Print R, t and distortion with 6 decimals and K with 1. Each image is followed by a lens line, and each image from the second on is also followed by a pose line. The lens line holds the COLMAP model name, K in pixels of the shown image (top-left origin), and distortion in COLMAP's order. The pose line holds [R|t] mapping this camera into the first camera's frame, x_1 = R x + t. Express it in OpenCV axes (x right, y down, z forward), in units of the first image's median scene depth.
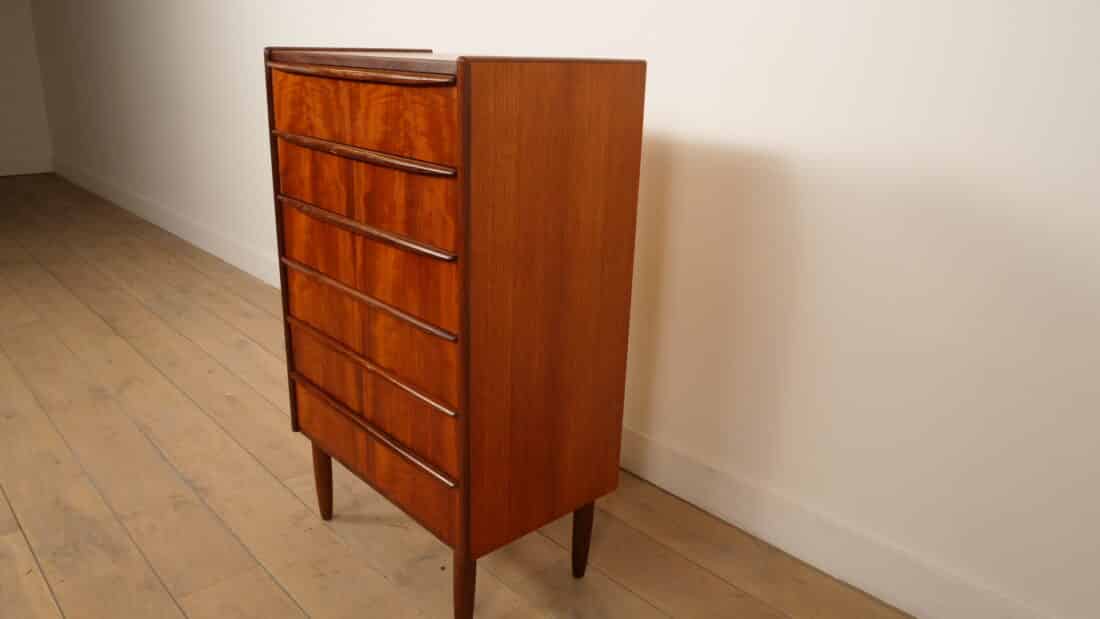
lens RADIAL K [[796.2, 0, 550.0], [0, 796.2, 309.5], [0, 0, 1]] dist [-0.028239, -0.001315]
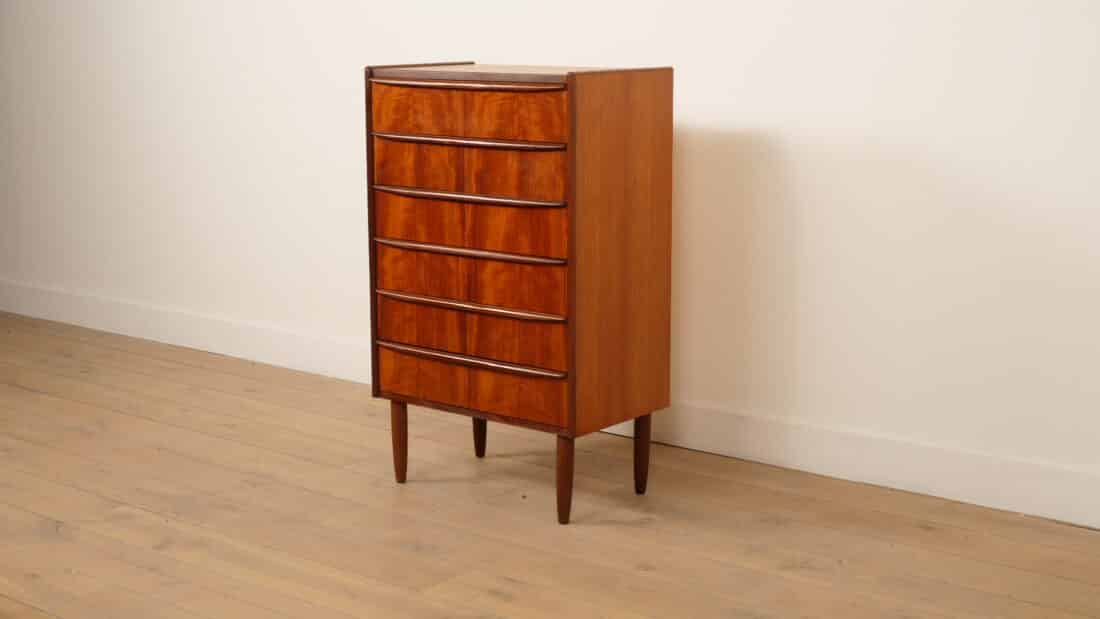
lens RADIAL K [[1600.2, 0, 550.0], [0, 1600.2, 309.5], [0, 0, 1]] dist [0.018492, 0.009069]
pose [[0.989313, -0.059807, 0.132975, -0.484891], [0.077071, 0.988681, -0.128727, 0.445928], [-0.123771, 0.137600, 0.982724, -1.654802]]
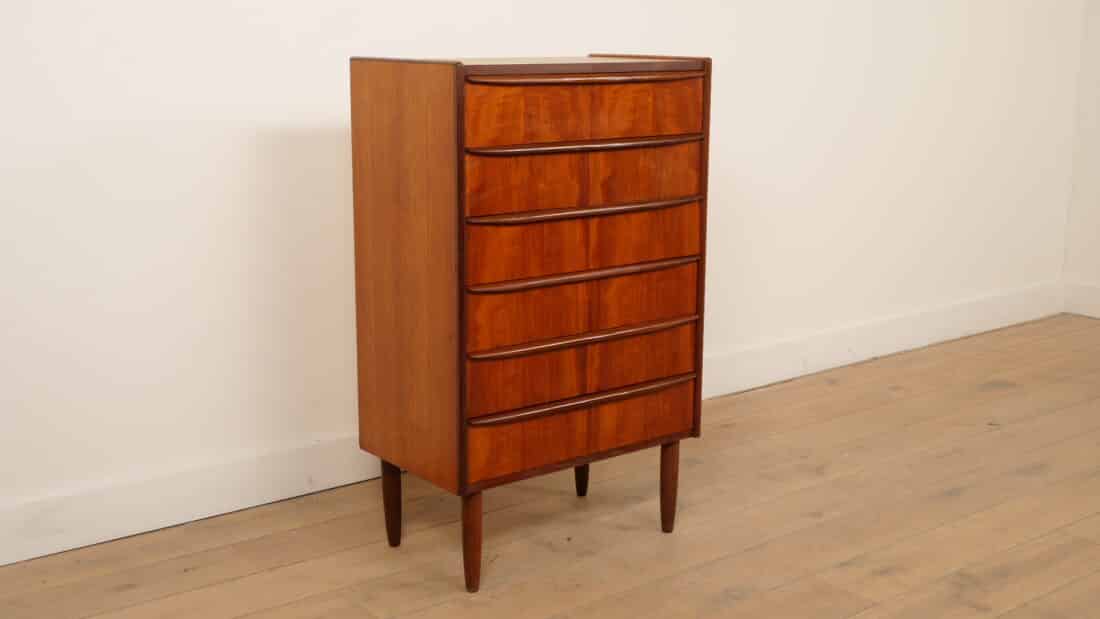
lens RADIAL K [[1355.2, 0, 550.0], [0, 1355.2, 309.5], [0, 0, 1]] dist [-0.005649, -0.018998]
pose [[0.078397, -0.234977, 0.968834, -2.206397], [0.312638, 0.928595, 0.199919, -0.389077], [-0.946631, 0.287222, 0.146262, 0.839983]]
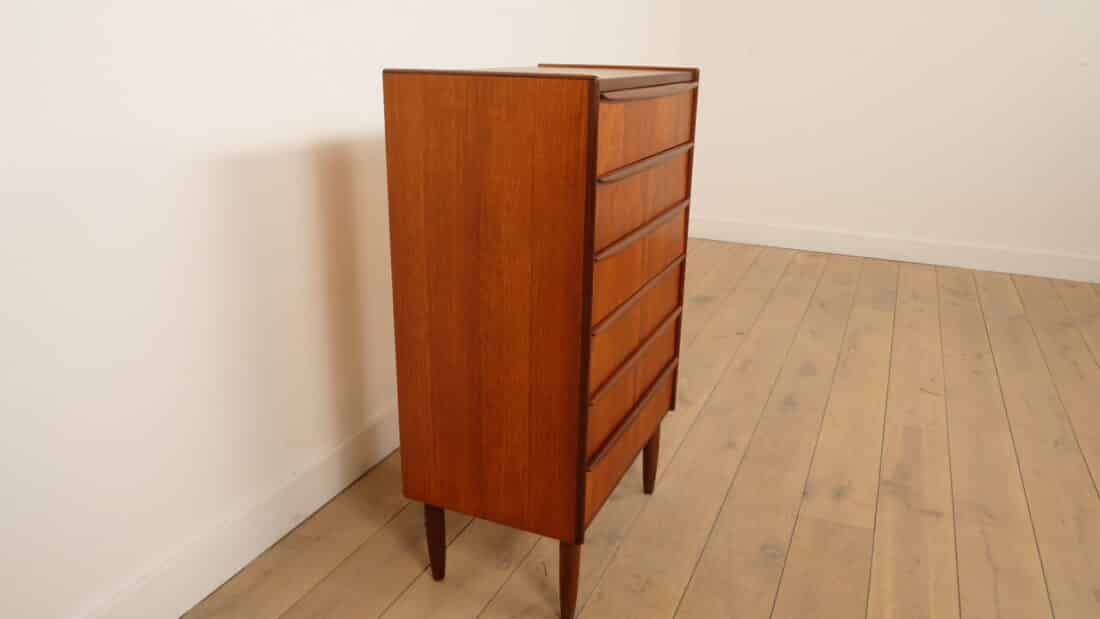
lens RADIAL K [[796.2, 0, 550.0], [0, 796.2, 309.5], [0, 0, 1]] dist [-0.028239, -0.001315]
pose [[-0.398687, -0.323300, 0.858211, -1.165498], [0.263143, 0.856123, 0.444758, -0.563687], [-0.878524, 0.403151, -0.256250, 1.530540]]
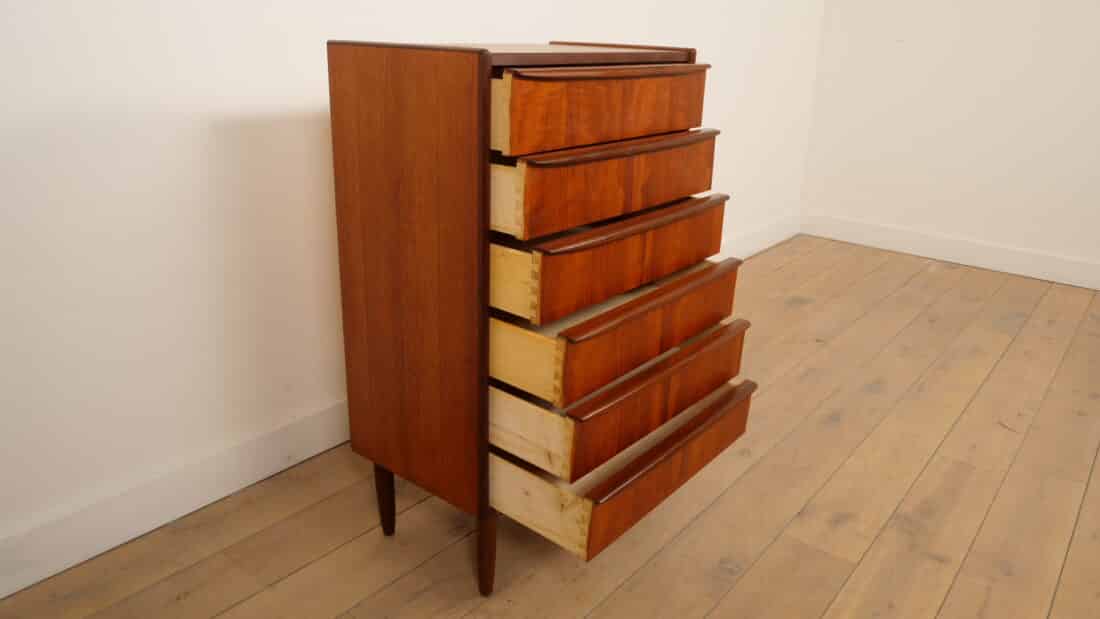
lens RADIAL K [[796.2, 0, 550.0], [0, 796.2, 309.5], [0, 0, 1]] dist [-0.028239, -0.001315]
pose [[-0.144893, -0.366214, 0.919181, -1.270492], [0.279424, 0.876026, 0.393067, -0.447824], [-0.949173, 0.313793, -0.024601, 1.182961]]
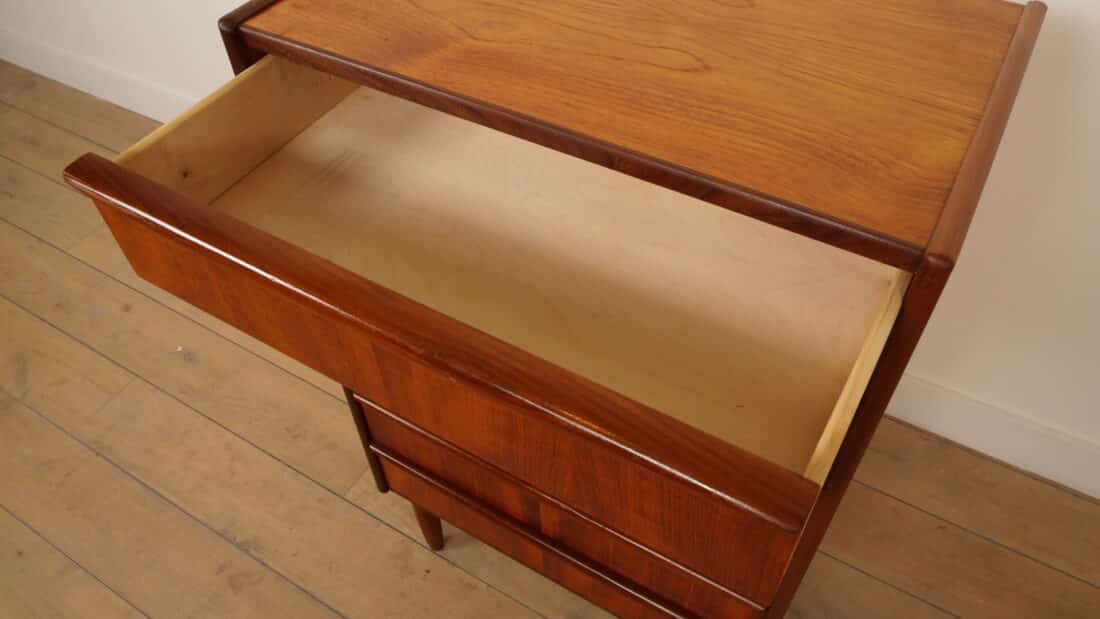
lens RADIAL K [[796.2, 0, 550.0], [0, 796.2, 309.5], [0, 0, 1]] dist [-0.028239, -0.001315]
pose [[0.958381, -0.241887, 0.151646, -0.321488], [0.137266, 0.856161, 0.498143, -0.435956], [-0.250327, -0.456595, 0.853732, 0.545395]]
